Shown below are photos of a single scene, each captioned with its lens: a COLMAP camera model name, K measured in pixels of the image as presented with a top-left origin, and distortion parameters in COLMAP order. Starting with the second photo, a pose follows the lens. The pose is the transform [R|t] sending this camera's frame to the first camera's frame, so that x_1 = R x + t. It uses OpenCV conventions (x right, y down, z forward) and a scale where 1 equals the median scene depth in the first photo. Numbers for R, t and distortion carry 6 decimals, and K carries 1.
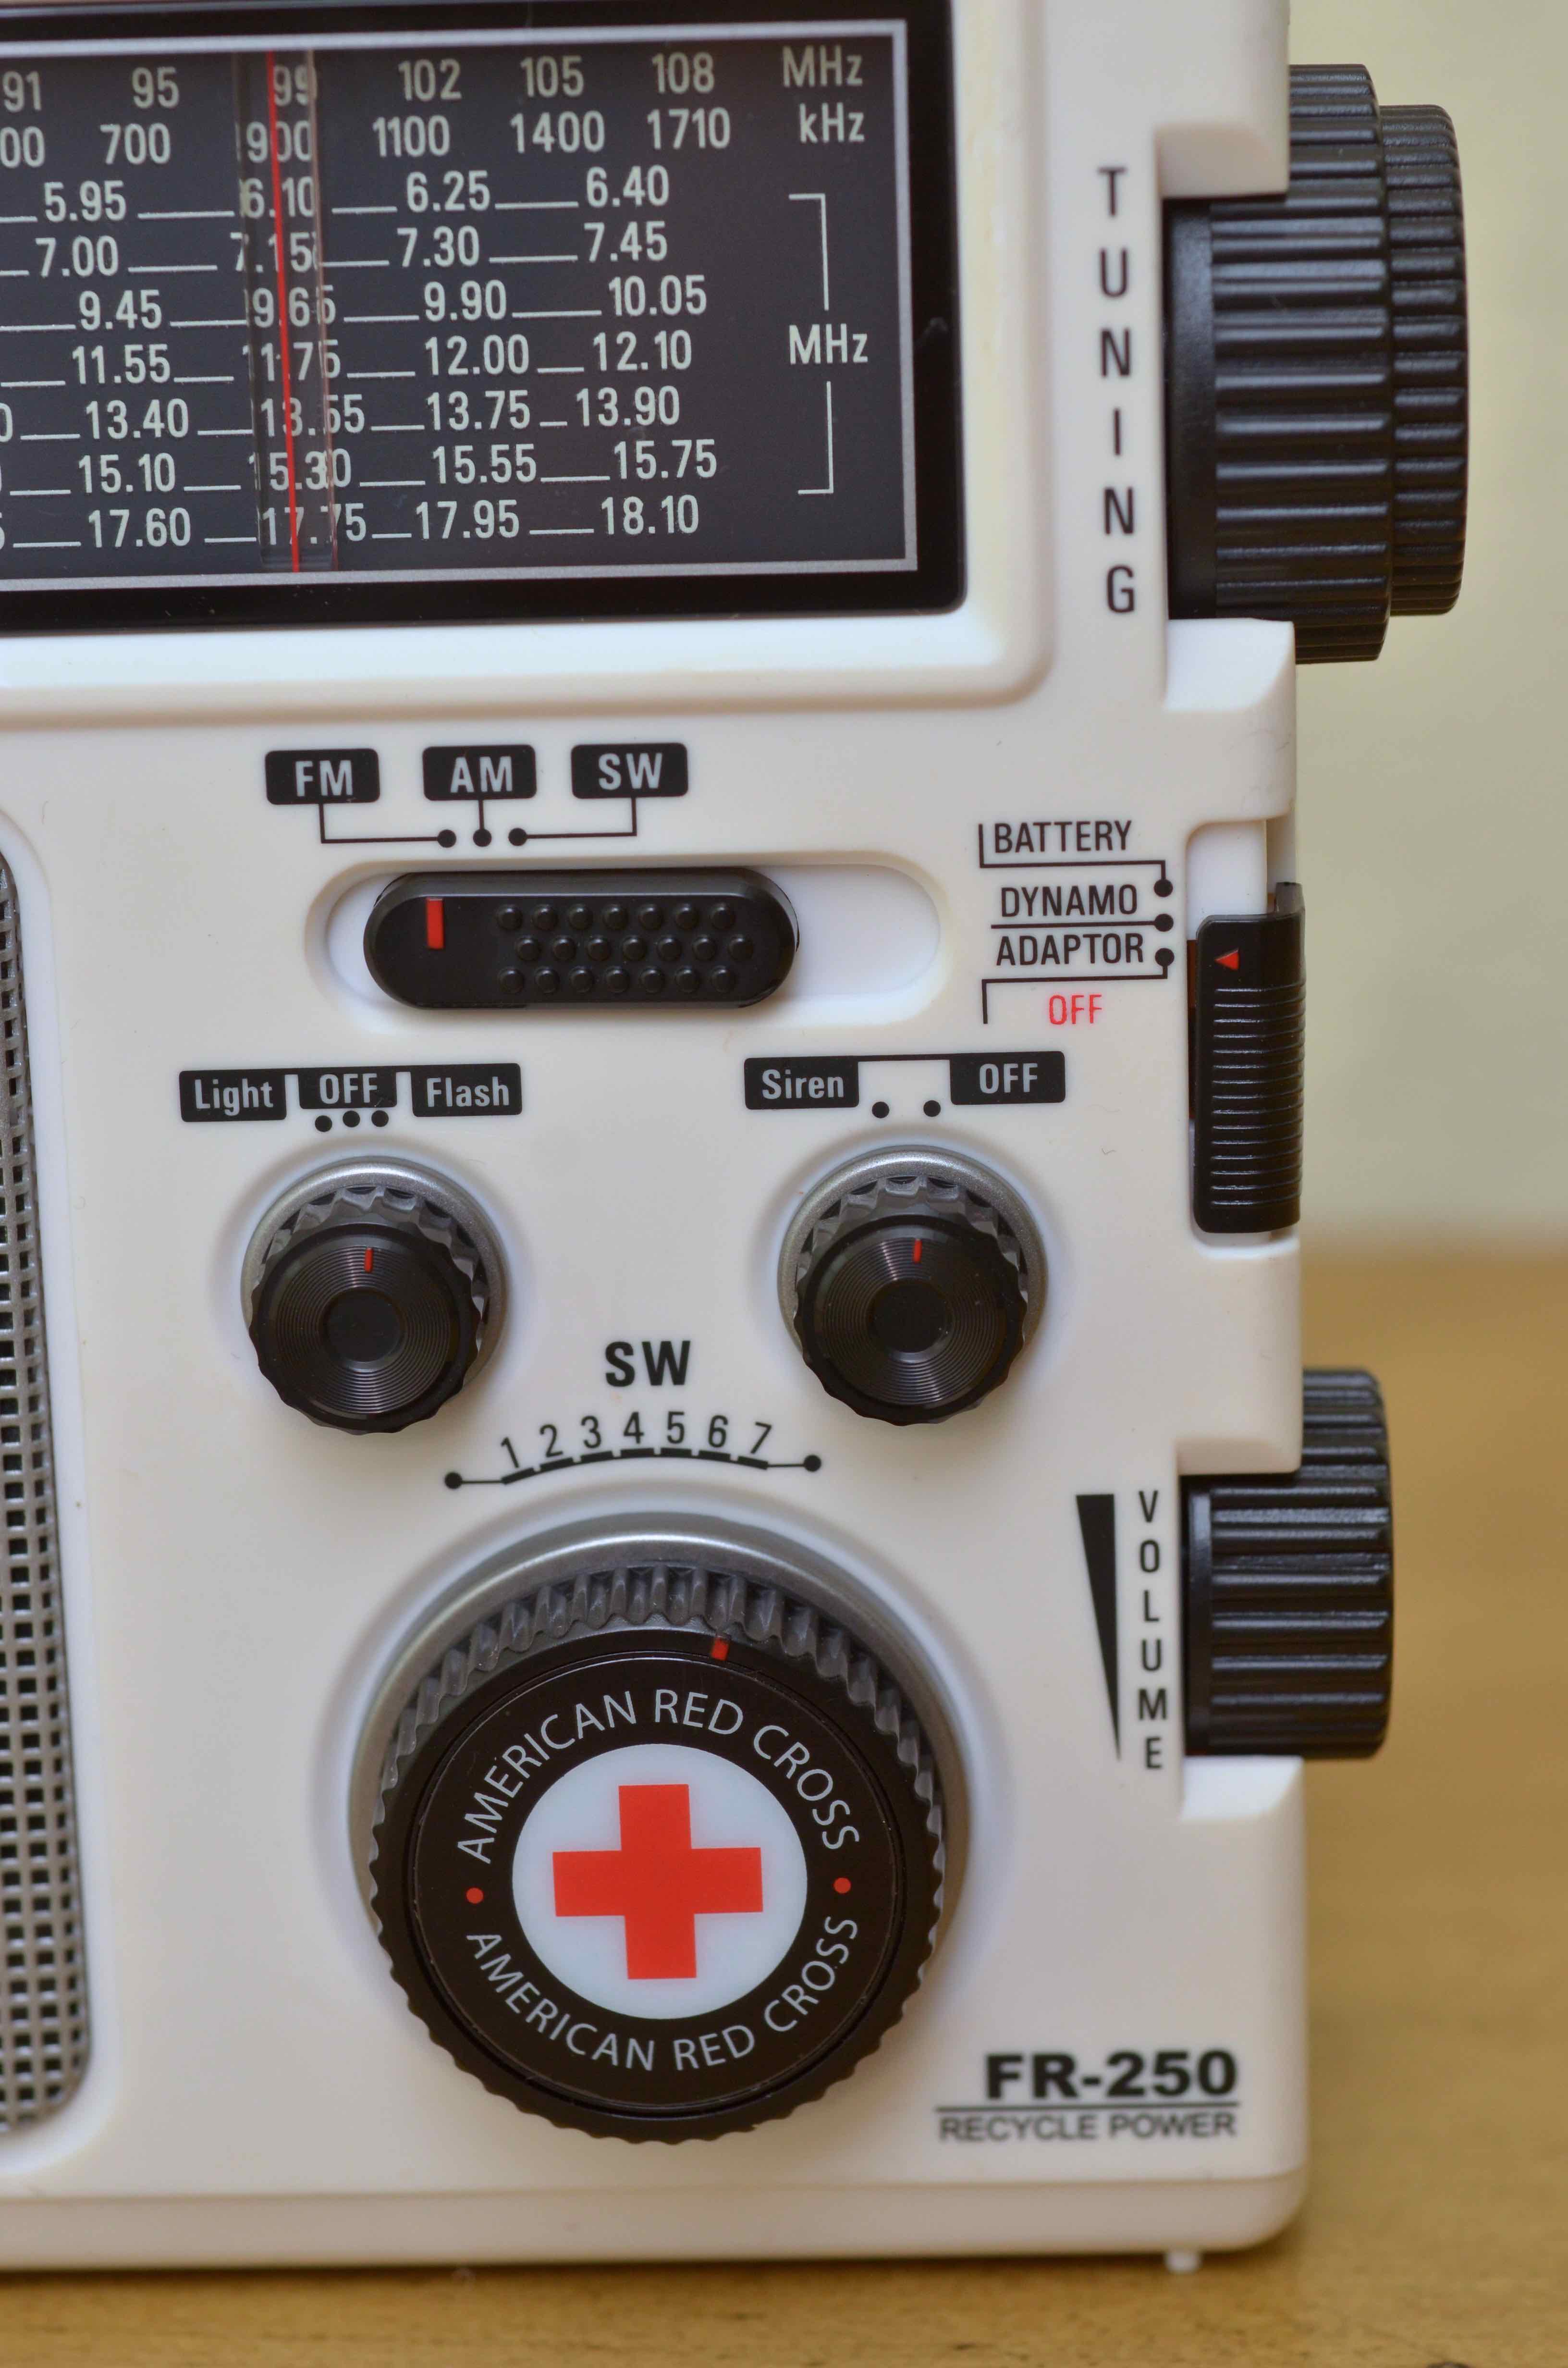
lens RADIAL K [[6201.0, 0, 784.0], [0, 6201.0, 1184.0], [0, 0, 1]] dist [-0.039951, -0.172358]
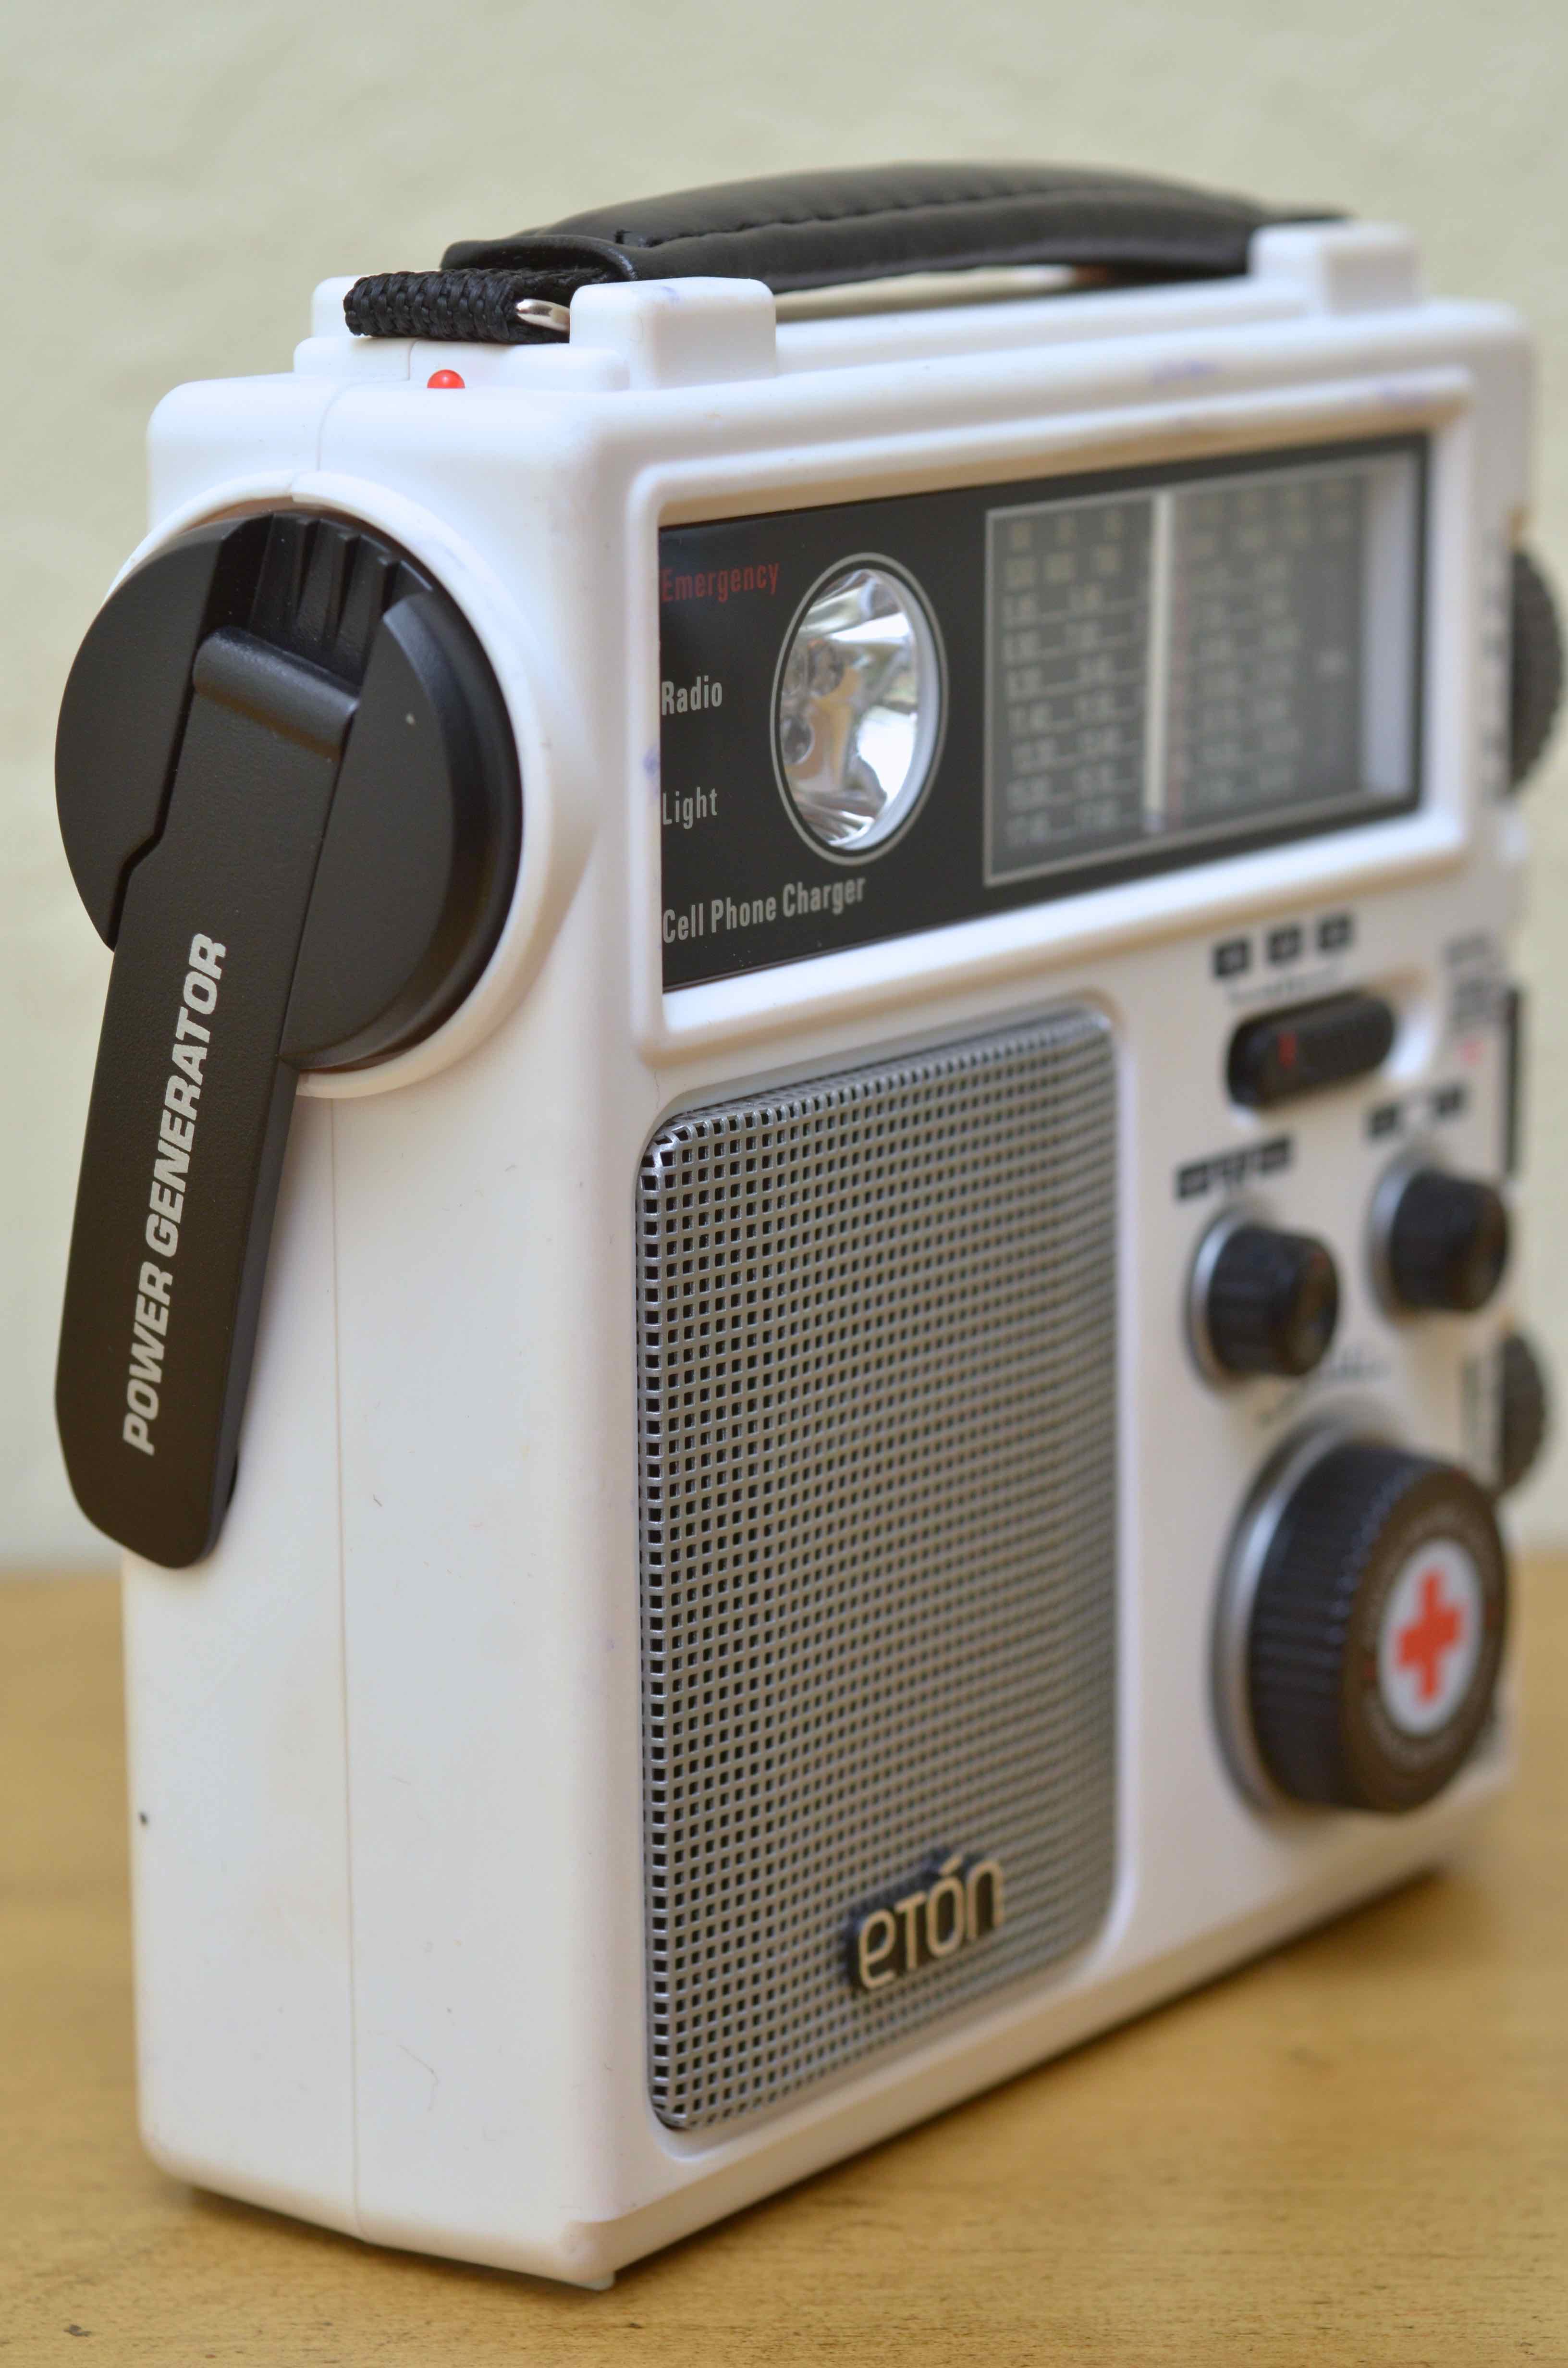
lens RADIAL K [[6201.0, 0, 784.0], [0, 6201.0, 1184.0], [0, 0, 1]] dist [-0.039951, -0.172358]
pose [[0.556391, -0.136613, 0.819613, -1.391472], [0.215085, 0.976452, 0.016745, -0.060600], [-0.802601, 0.166969, 0.572672, 0.216422]]
